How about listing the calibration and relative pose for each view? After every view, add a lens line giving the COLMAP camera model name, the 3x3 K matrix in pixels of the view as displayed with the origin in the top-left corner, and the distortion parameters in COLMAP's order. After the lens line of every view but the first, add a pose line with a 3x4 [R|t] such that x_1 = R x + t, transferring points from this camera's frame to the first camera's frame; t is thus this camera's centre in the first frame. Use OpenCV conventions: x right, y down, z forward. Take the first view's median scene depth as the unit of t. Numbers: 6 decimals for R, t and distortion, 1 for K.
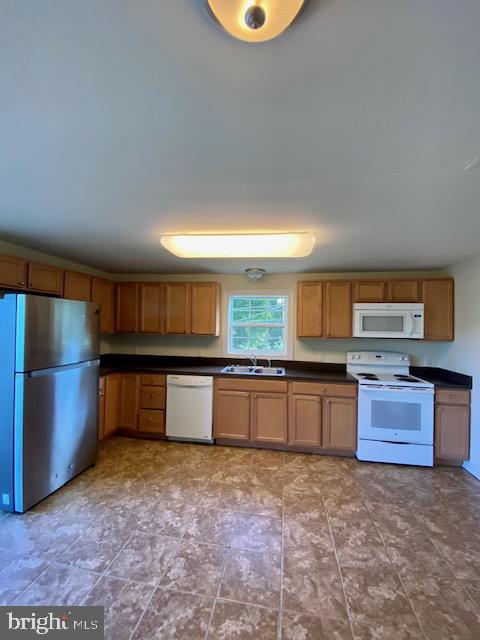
lens RADIAL K [[259.6, 0, 240.0], [0, 259.6, 320.0], [0, 0, 1]] dist [0.025128, -0.023443]
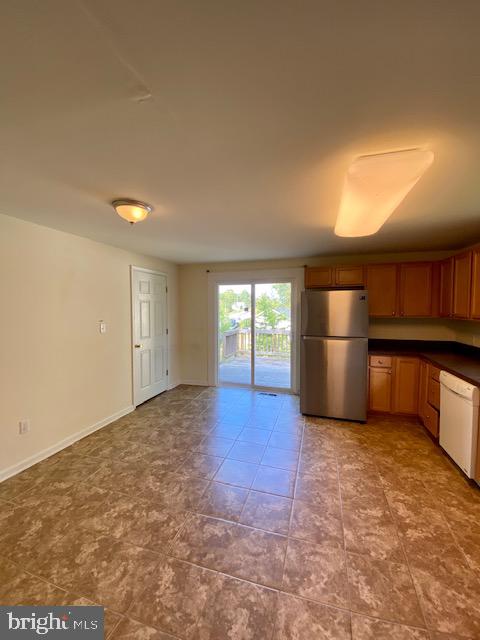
lens RADIAL K [[261.1, 0, 240.0], [0, 261.1, 320.0], [0, 0, 1]] dist [0.020077, -0.019813]
pose [[-0.128976, 0.029828, -0.991199, 0.666813], [0.021478, 0.999397, 0.027280, 0.025501], [0.991415, -0.017770, -0.129538, 0.554662]]
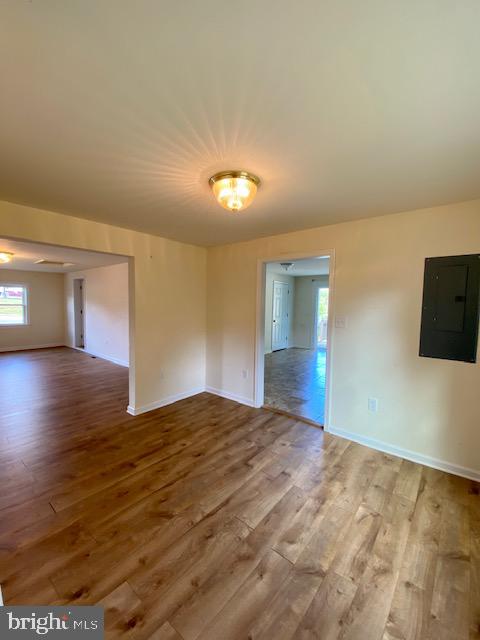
lens RADIAL K [[261.1, 0, 240.0], [0, 261.1, 320.0], [0, 0, 1]] dist [0.020077, -0.019813]
pose [[-0.495781, 0.027536, -0.868011, 1.846831], [-0.003367, 0.999429, 0.033629, 0.085797], [0.868441, 0.019595, -0.495405, 0.858133]]
